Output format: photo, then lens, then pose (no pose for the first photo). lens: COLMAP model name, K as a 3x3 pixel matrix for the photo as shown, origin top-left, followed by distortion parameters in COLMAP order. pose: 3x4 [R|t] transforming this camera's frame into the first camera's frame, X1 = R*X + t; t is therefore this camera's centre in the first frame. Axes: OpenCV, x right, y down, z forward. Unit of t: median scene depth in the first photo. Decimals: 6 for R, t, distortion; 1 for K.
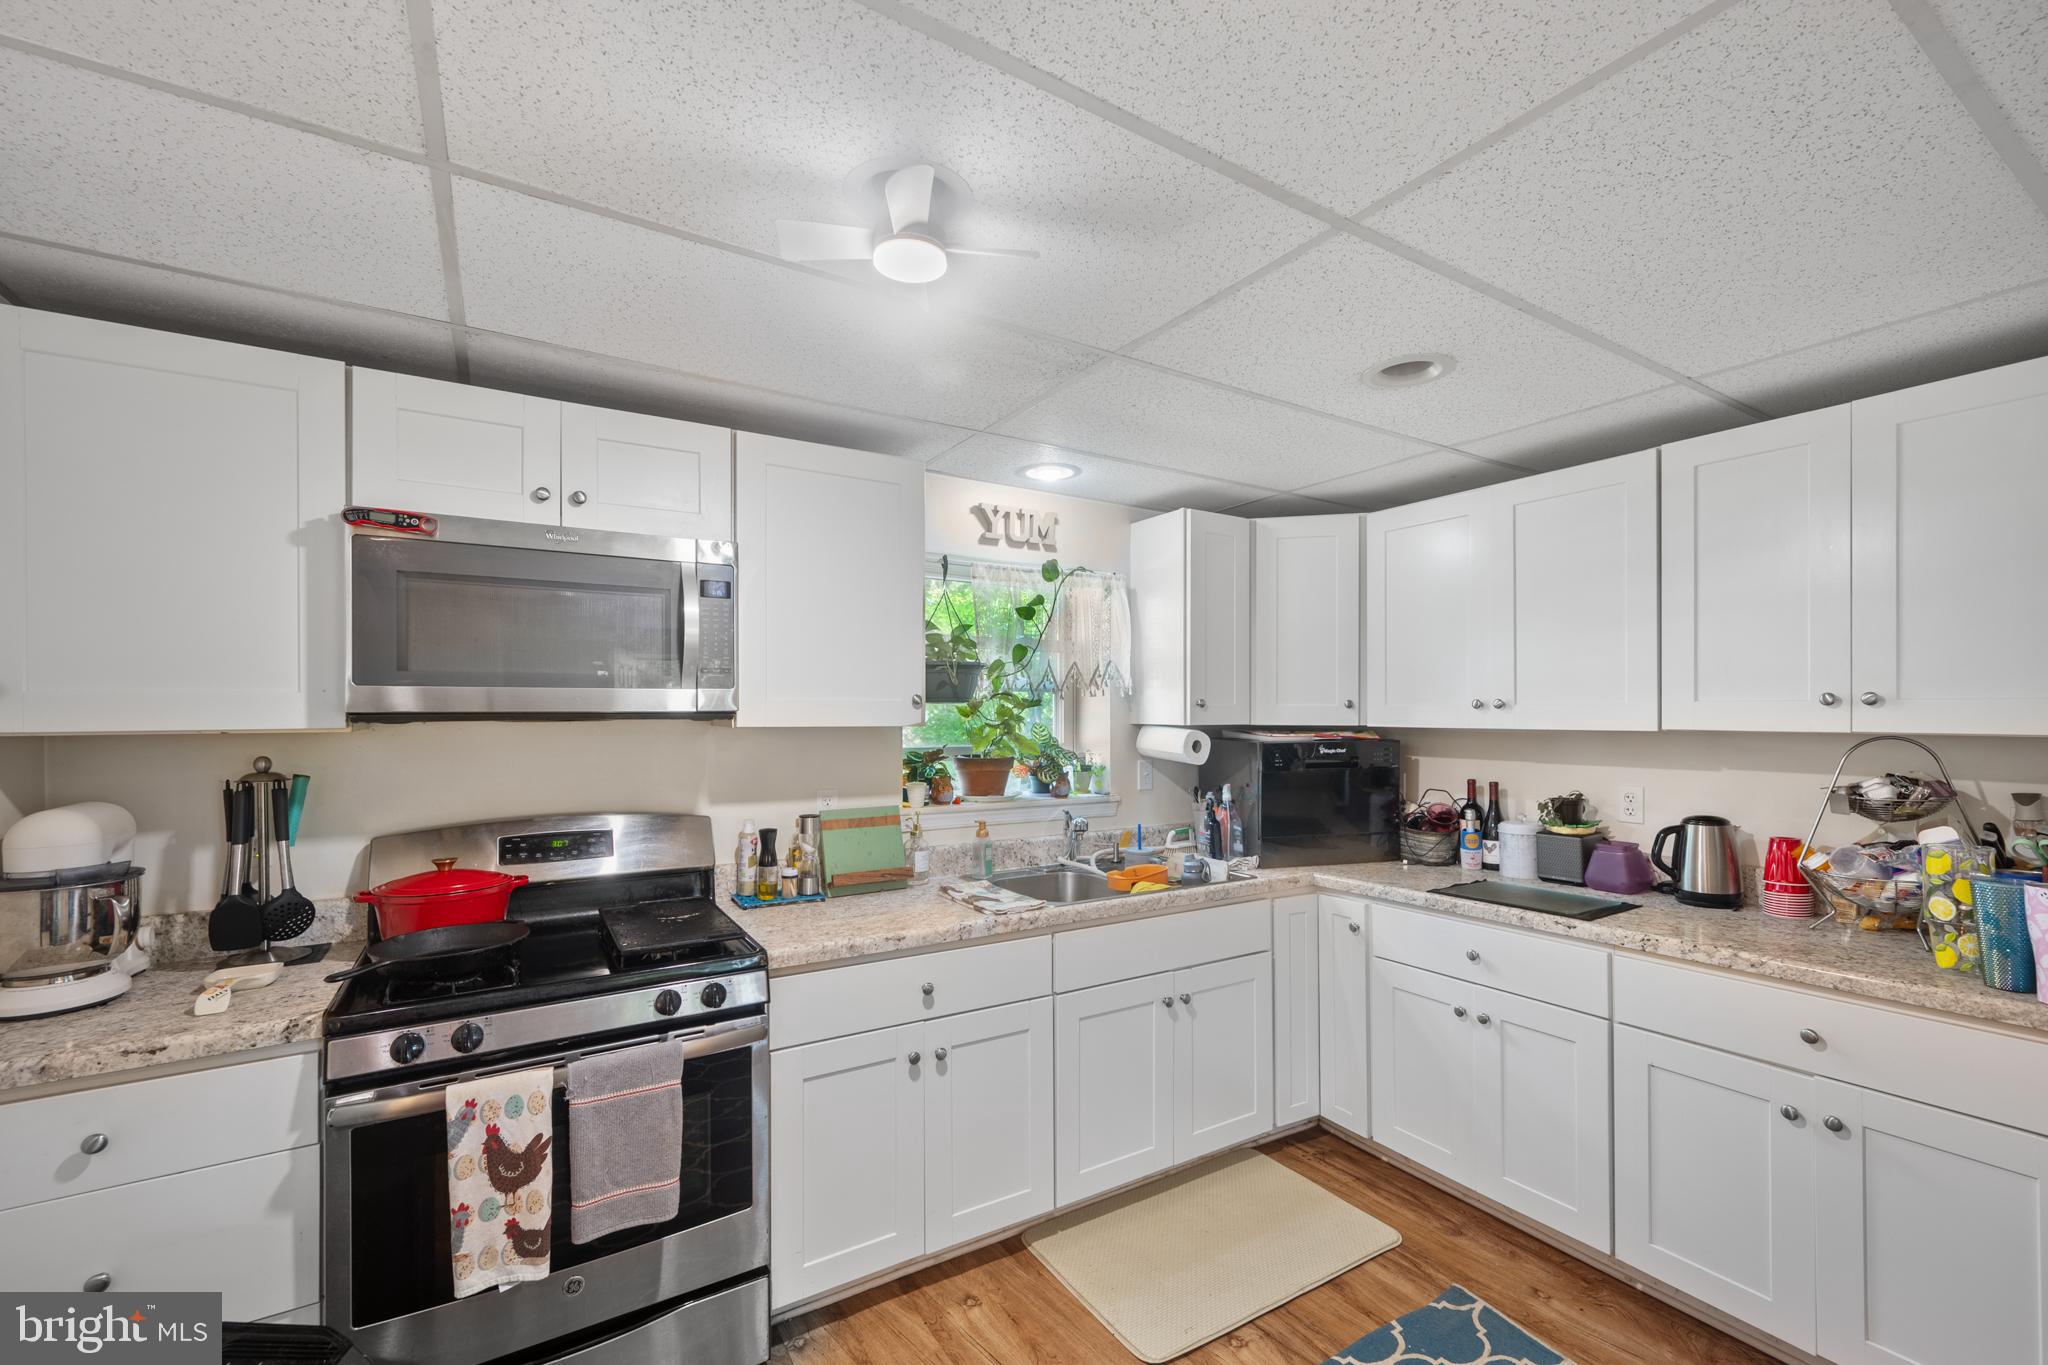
lens RADIAL K [[862.1, 0, 1051.6], [0, 862.1, 703.6], [0, 0, 1]] dist [0.002233, 0.000292]
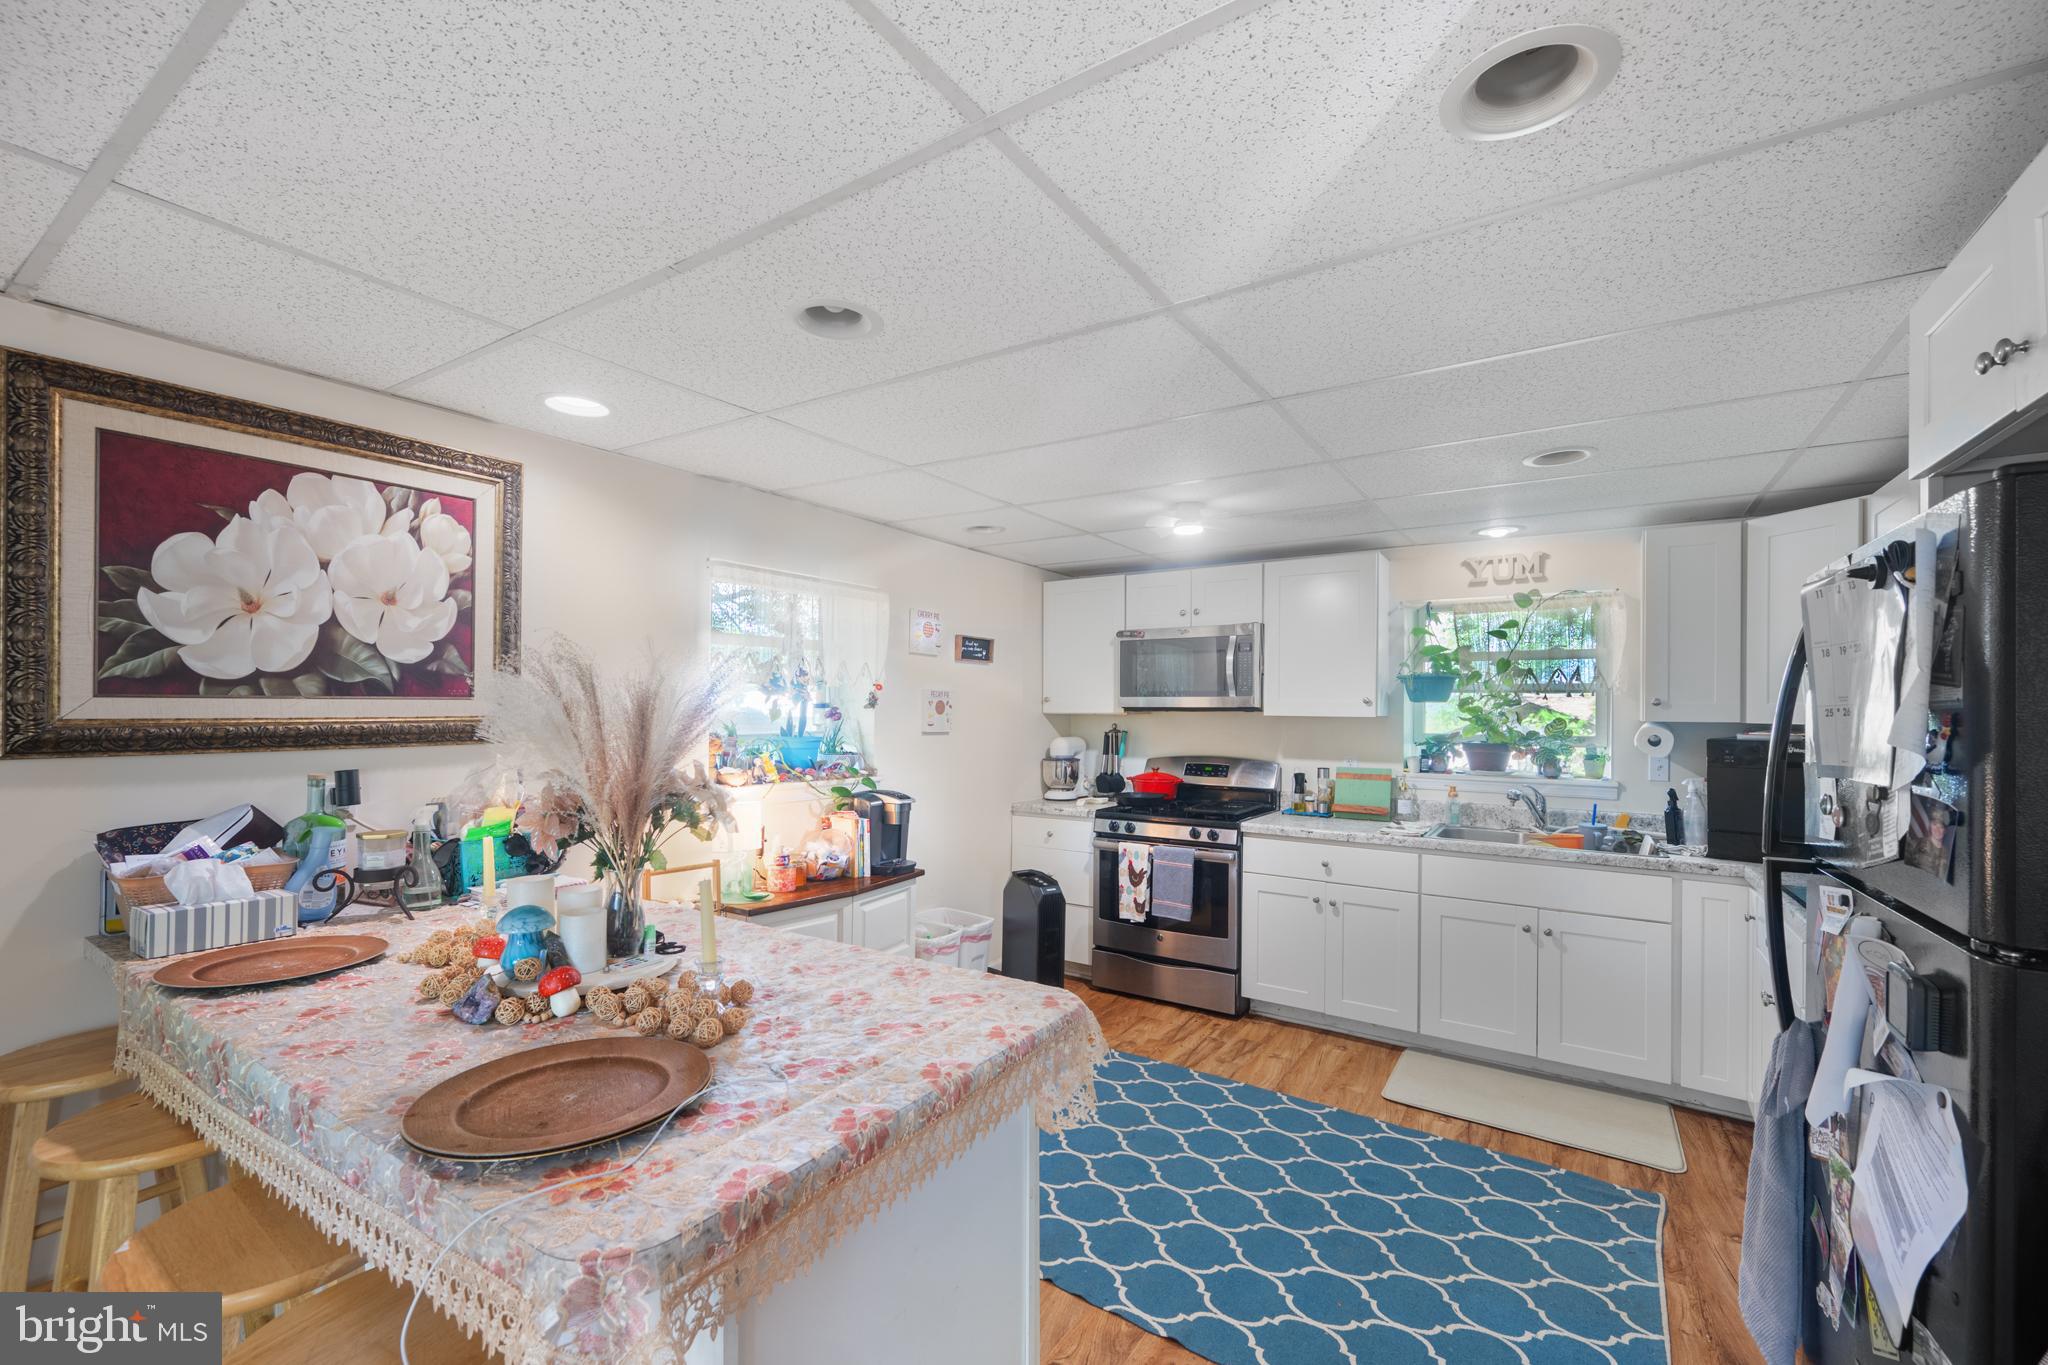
lens RADIAL K [[835.5, 0, 1041.9], [0, 835.5, 706.2], [0, 0, 1]] dist [-0.000331, -0.000057]
pose [[0.417200, 0.000869, -0.908814, 1.326191], [0.002668, 0.999994, 0.002181, 0.001144], [0.908811, -0.003335, 0.417196, -0.279645]]
